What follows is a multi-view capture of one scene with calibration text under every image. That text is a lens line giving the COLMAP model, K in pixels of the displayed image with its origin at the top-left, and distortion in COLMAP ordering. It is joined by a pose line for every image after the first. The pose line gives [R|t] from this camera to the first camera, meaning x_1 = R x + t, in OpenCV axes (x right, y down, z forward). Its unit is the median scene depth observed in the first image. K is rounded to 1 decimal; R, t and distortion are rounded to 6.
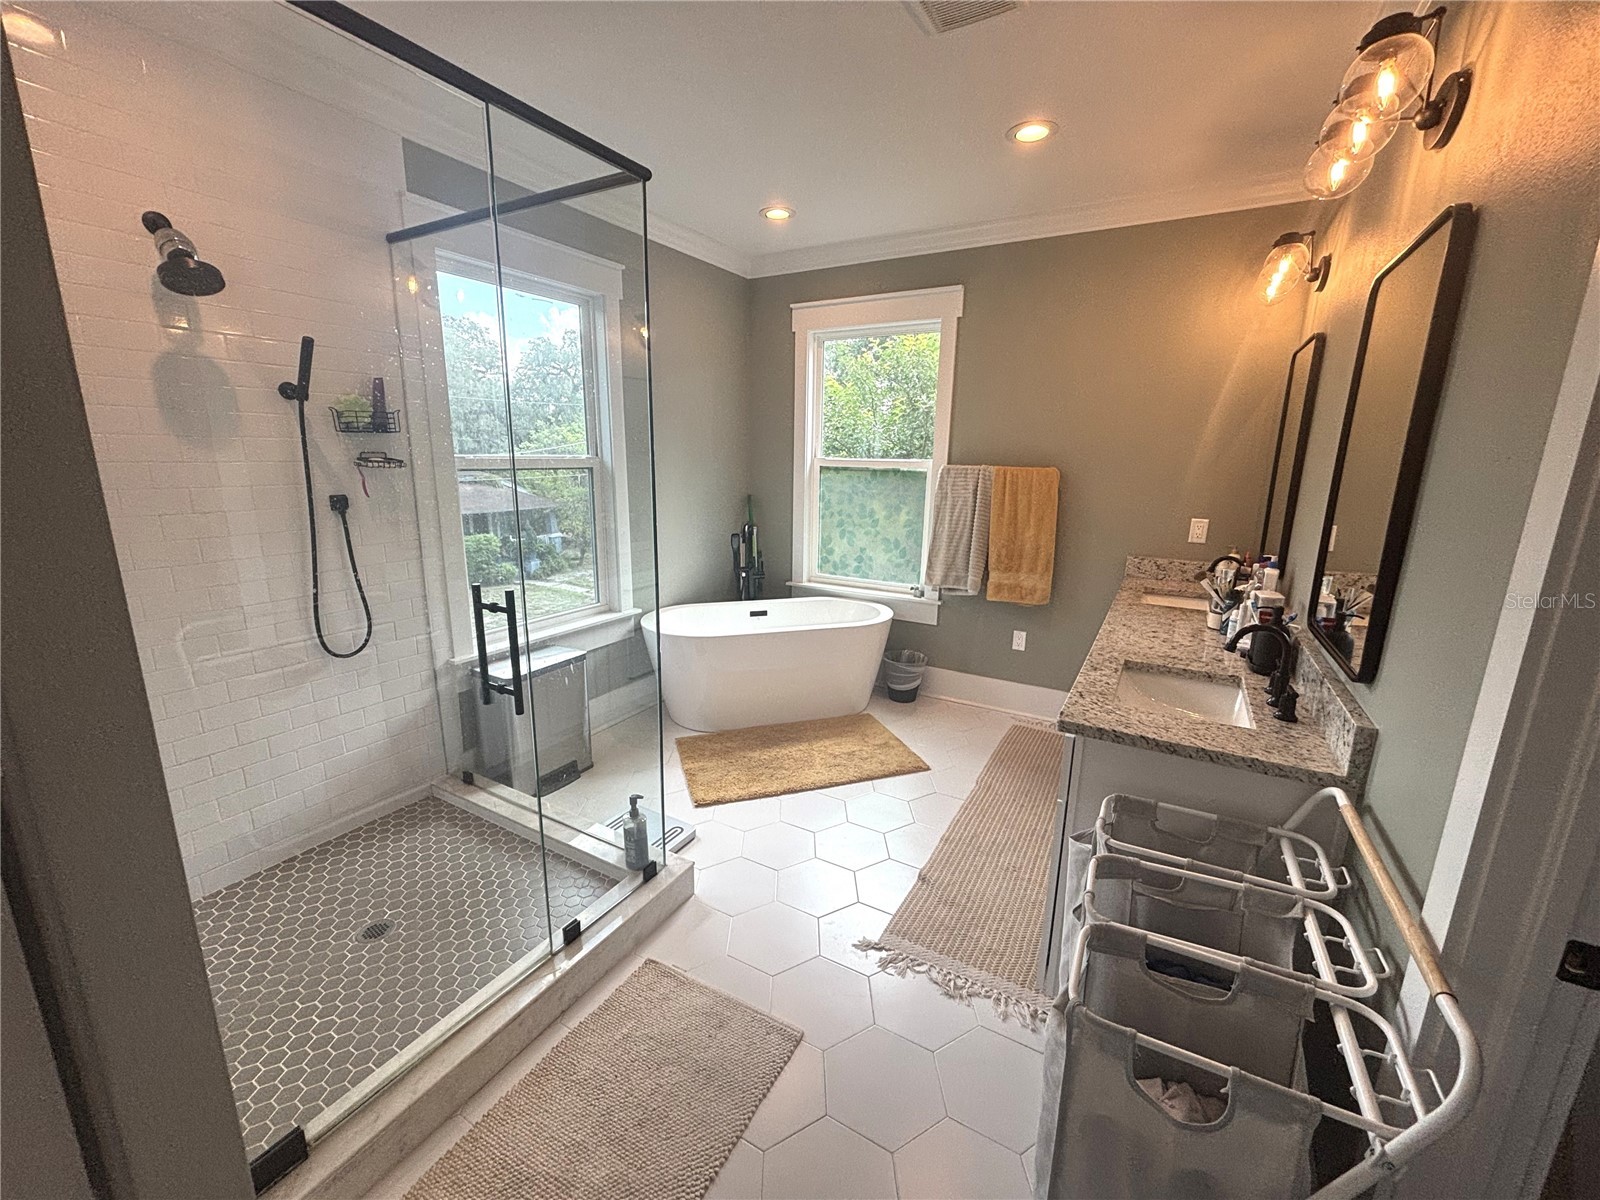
lens RADIAL K [[647.7, 0, 801.5], [0, 647.7, 599.0], [0, 0, 1]] dist [-0.003672, 0.002716]
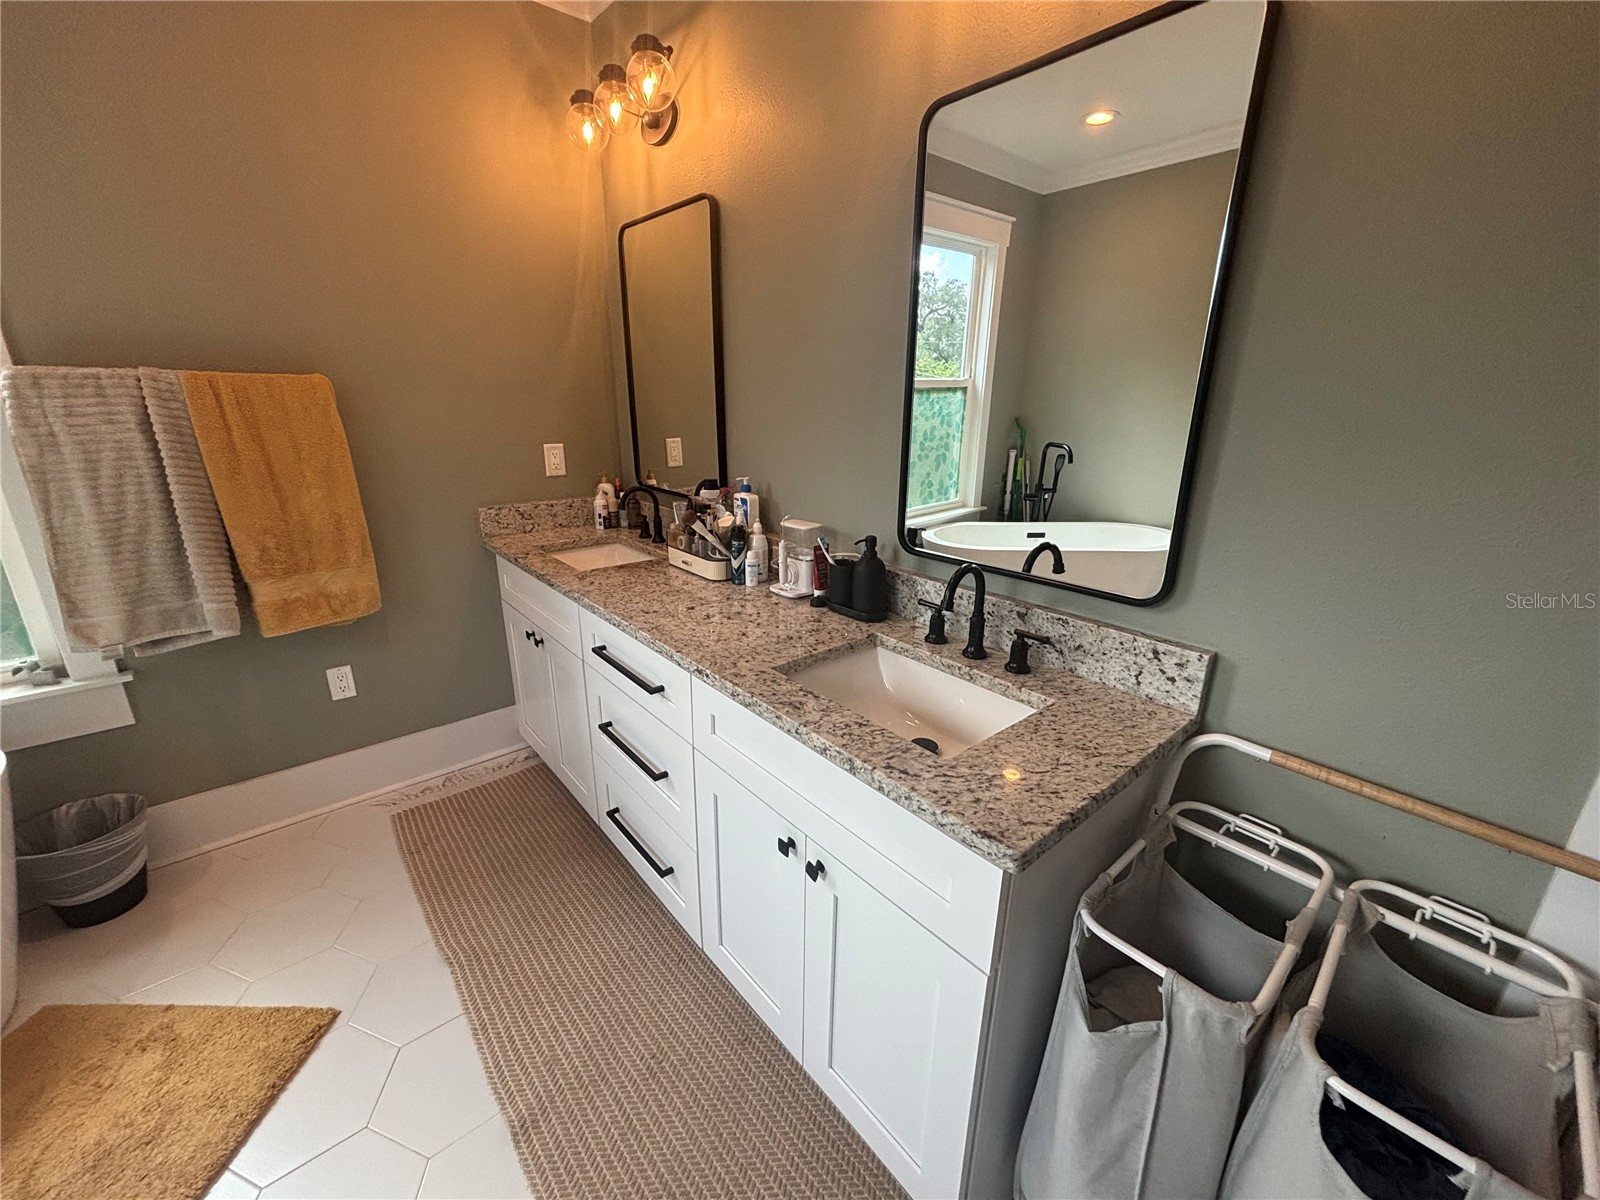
lens RADIAL K [[647.7, 0, 801.5], [0, 647.7, 599.0], [0, 0, 1]] dist [-0.003672, 0.002716]
pose [[0.346245, -0.295702, 0.890323, -0.017128], [0.203522, 0.950101, 0.236406, -0.064387], [-0.915802, 0.099346, 0.389150, 0.410527]]
